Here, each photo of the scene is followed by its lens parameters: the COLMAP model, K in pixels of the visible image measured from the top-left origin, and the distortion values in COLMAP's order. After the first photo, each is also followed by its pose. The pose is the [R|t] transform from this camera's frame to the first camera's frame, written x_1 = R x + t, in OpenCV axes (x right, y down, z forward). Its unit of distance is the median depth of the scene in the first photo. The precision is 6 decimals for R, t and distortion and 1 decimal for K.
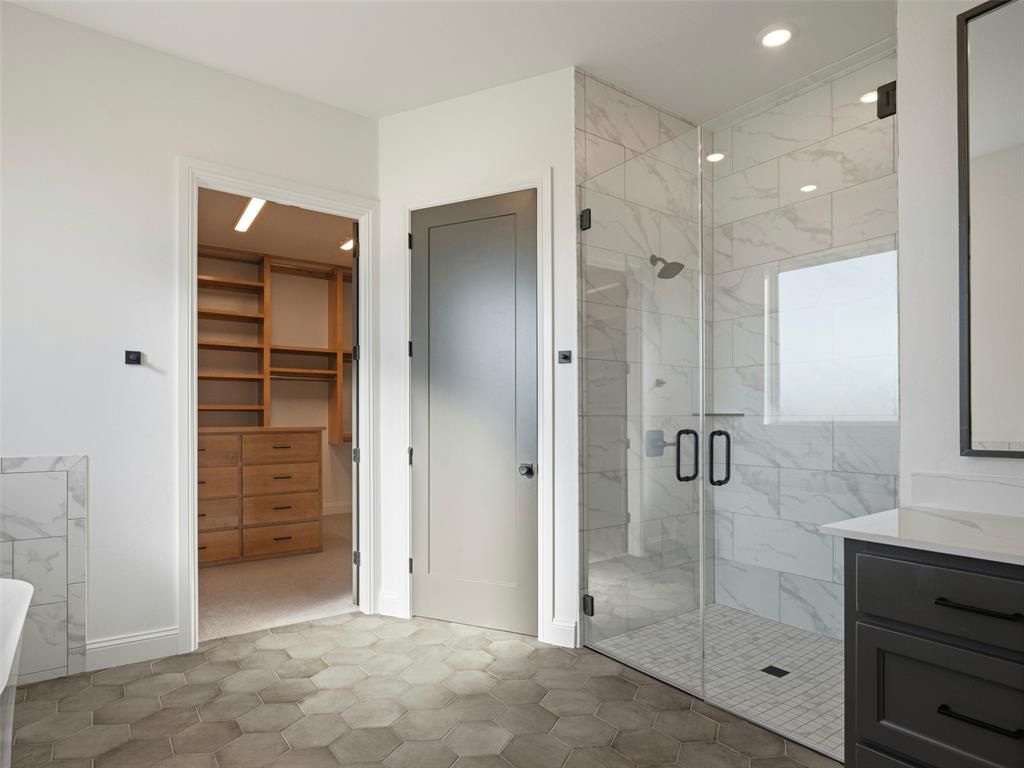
lens RADIAL K [[581.5, 0, 507.6], [0, 581.5, 417.0], [0, 0, 1]] dist [-0.001996, 0.000313]
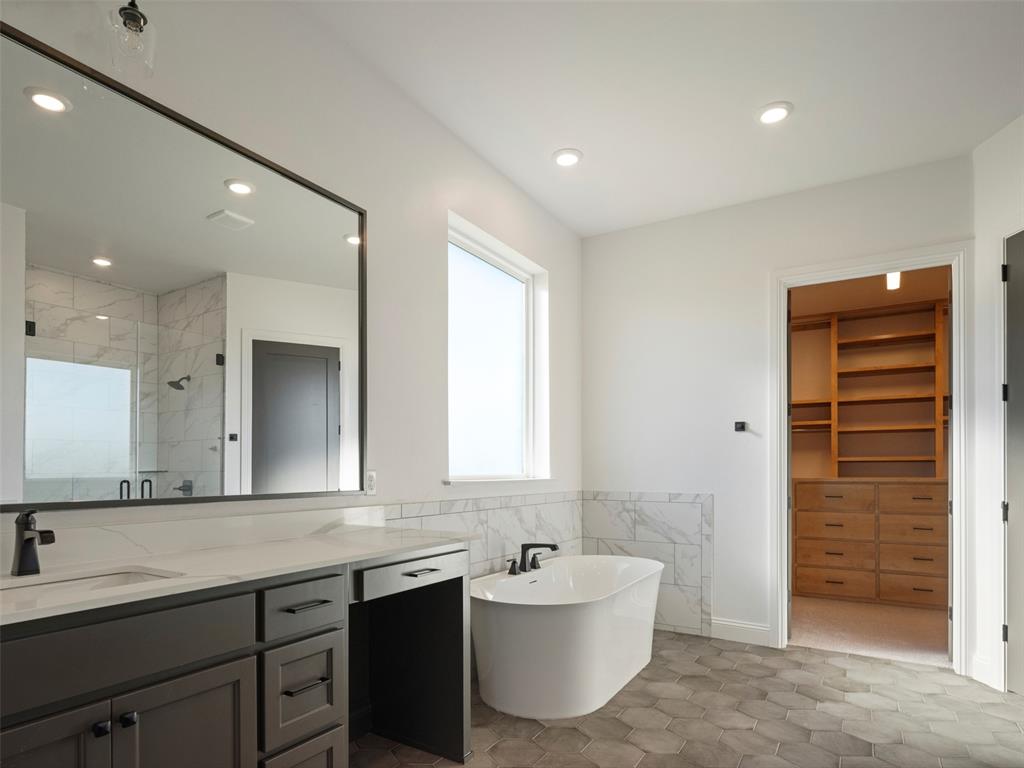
lens RADIAL K [[581.2, 0, 509.3], [0, 581.2, 464.8], [0, 0, 1]] dist [-0.008688, -0.000487]
pose [[0.388445, -0.005178, -0.921458, 0.340816], [0.001310, 0.999986, -0.005067, -0.001694], [0.921471, 0.000762, 0.388446, -0.051762]]
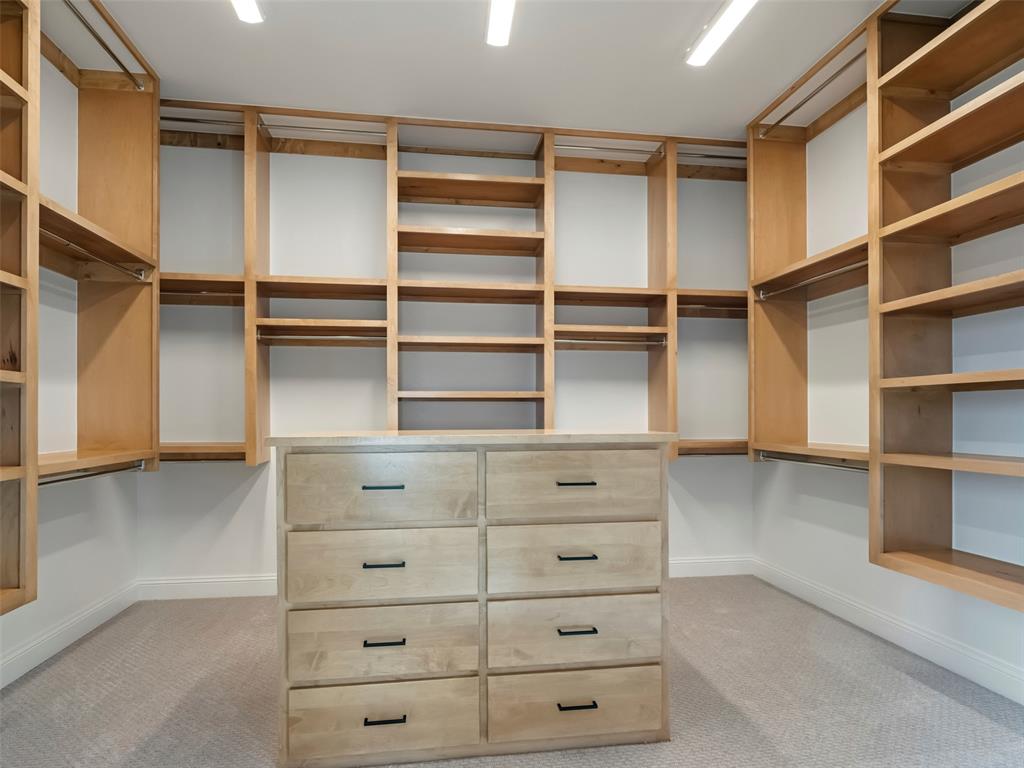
lens RADIAL K [[581.5, 0, 507.6], [0, 581.5, 417.0], [0, 0, 1]] dist [-0.001996, 0.000313]
pose [[0.887842, 0.002987, -0.460140, -0.328789], [0.000624, 0.999970, 0.007695, 0.003072], [0.460149, -0.007119, 0.887813, 0.832534]]
